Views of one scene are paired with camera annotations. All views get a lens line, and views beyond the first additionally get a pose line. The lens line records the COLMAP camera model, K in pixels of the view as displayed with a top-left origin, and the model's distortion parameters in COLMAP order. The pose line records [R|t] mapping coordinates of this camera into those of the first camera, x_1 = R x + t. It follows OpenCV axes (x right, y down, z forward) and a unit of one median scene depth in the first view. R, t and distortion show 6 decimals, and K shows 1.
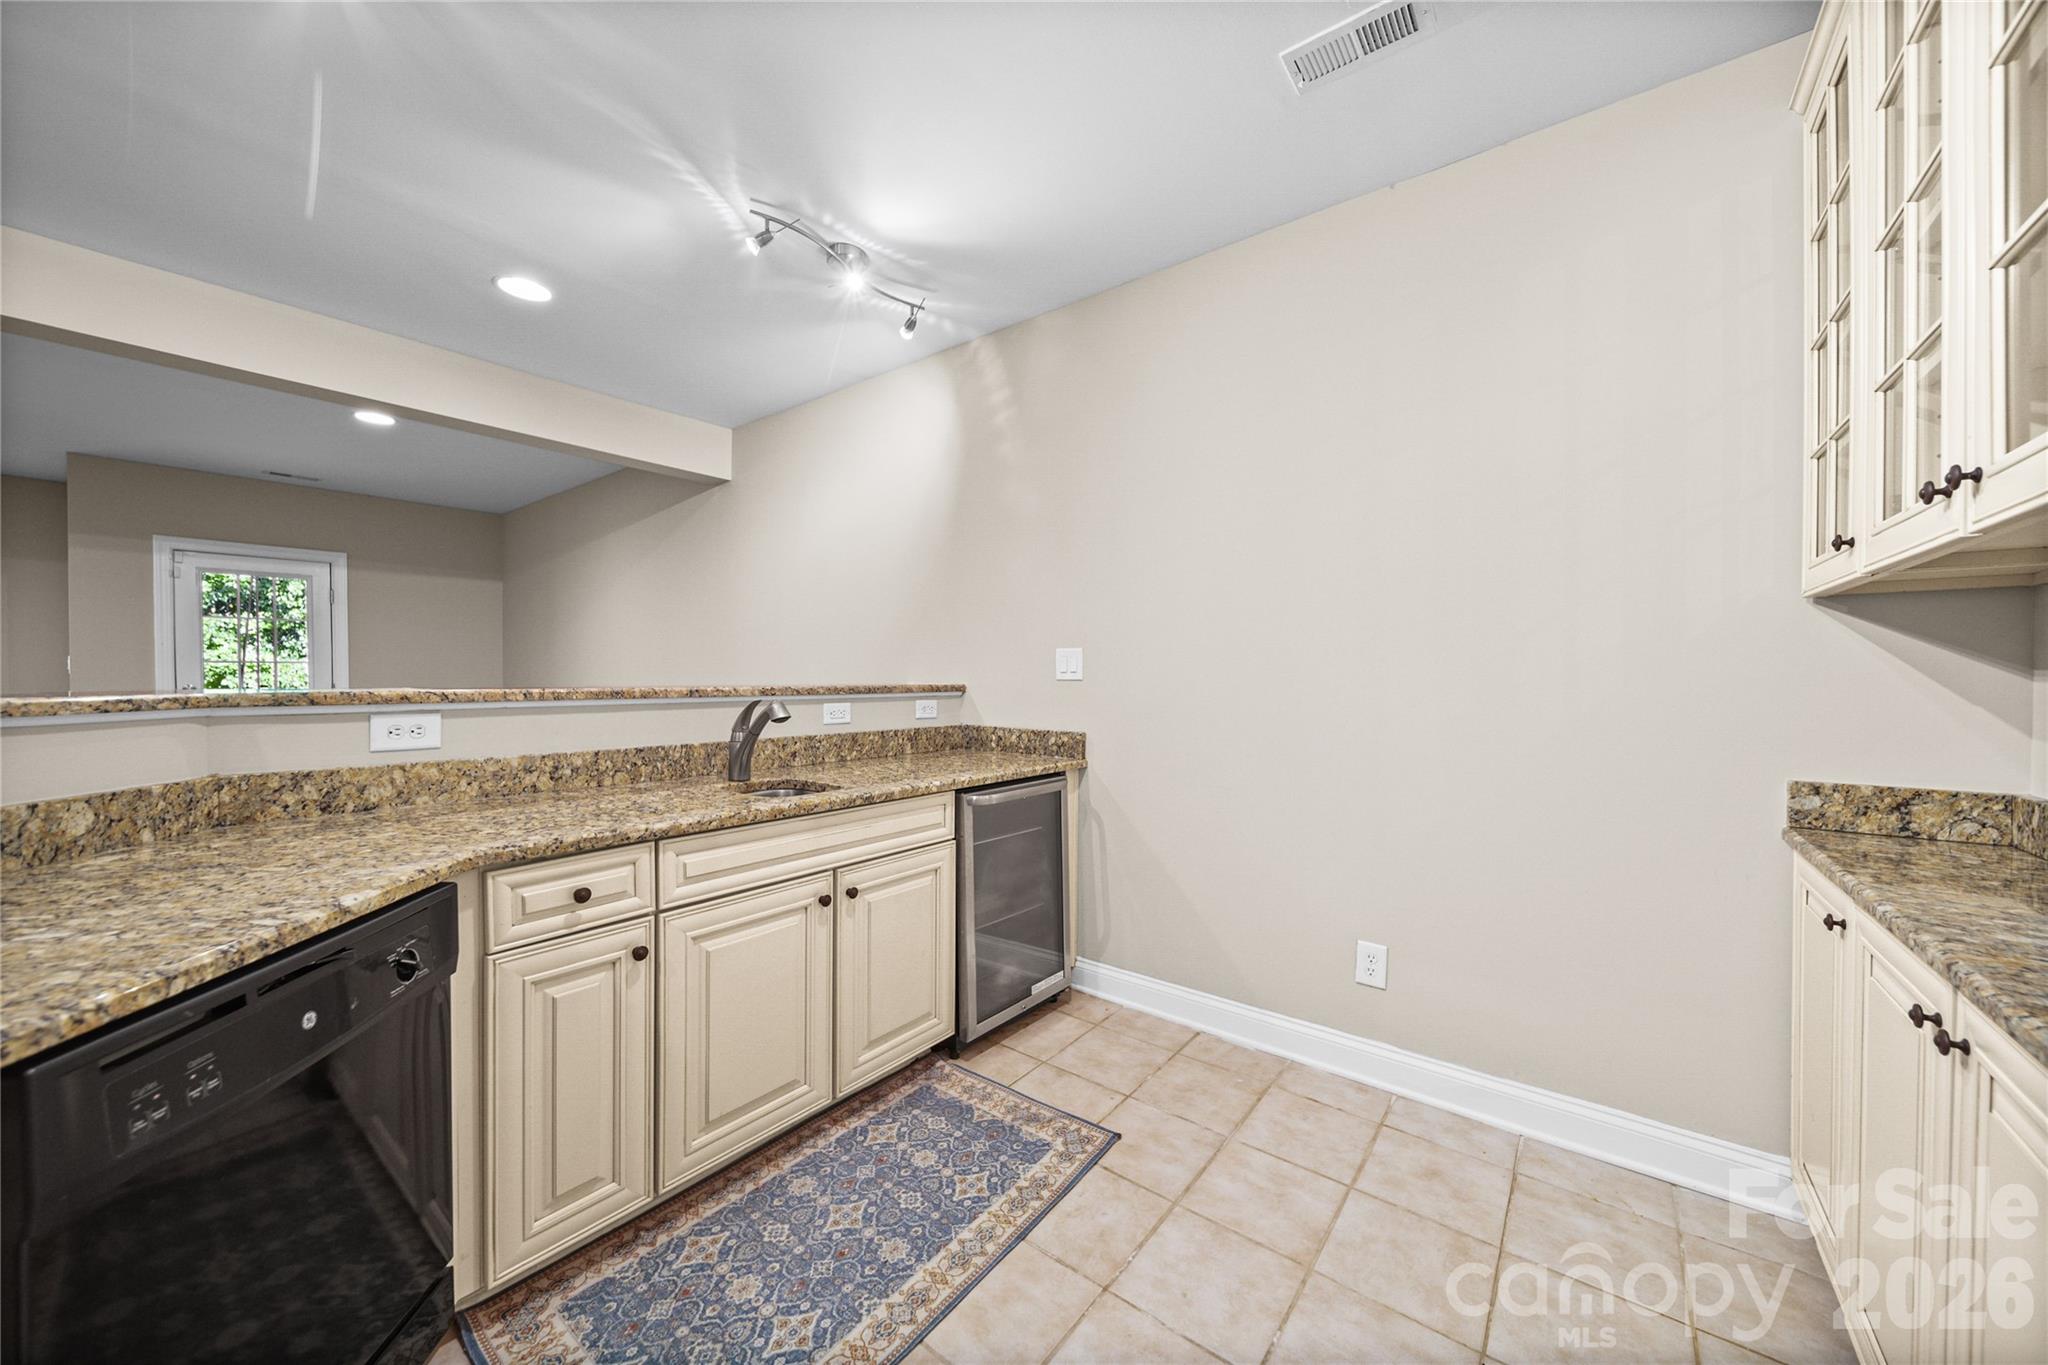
lens RADIAL K [[739.5, 0, 1032.4], [0, 739.5, 687.4], [0, 0, 1]] dist [-0.000374, -0.001035]
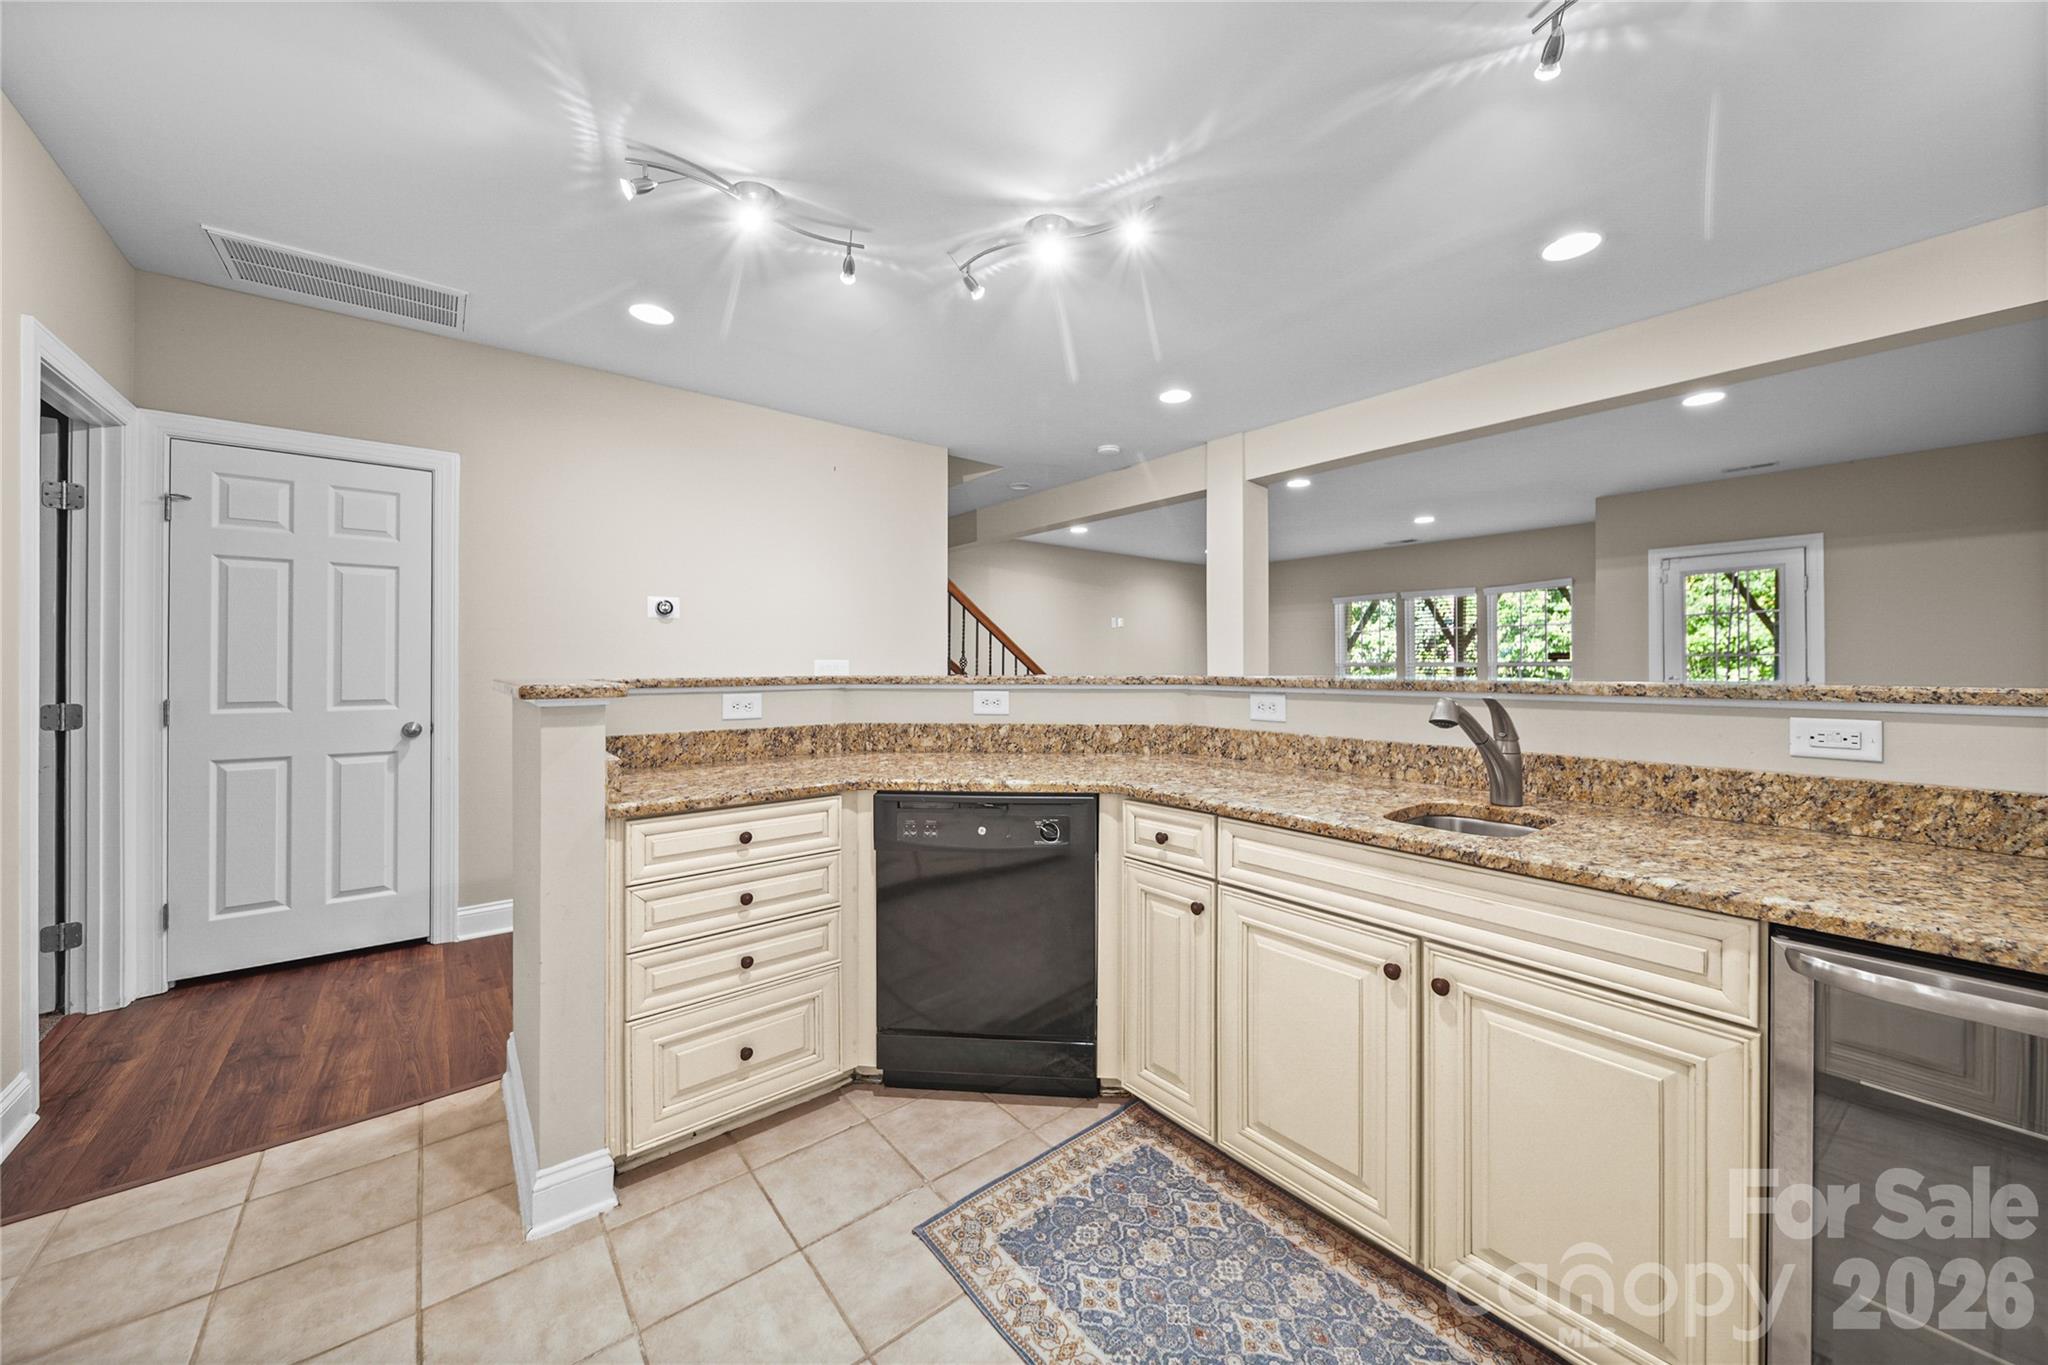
lens RADIAL K [[739.5, 0, 1031.6], [0, 739.5, 664.7], [0, 0, 1]] dist [-0.000374, -0.001035]
pose [[-0.229020, -0.004755, -0.973410, 0.588075], [-0.016484, 0.999864, -0.001005, -0.009954], [0.973282, 0.015816, -0.229067, 0.926343]]
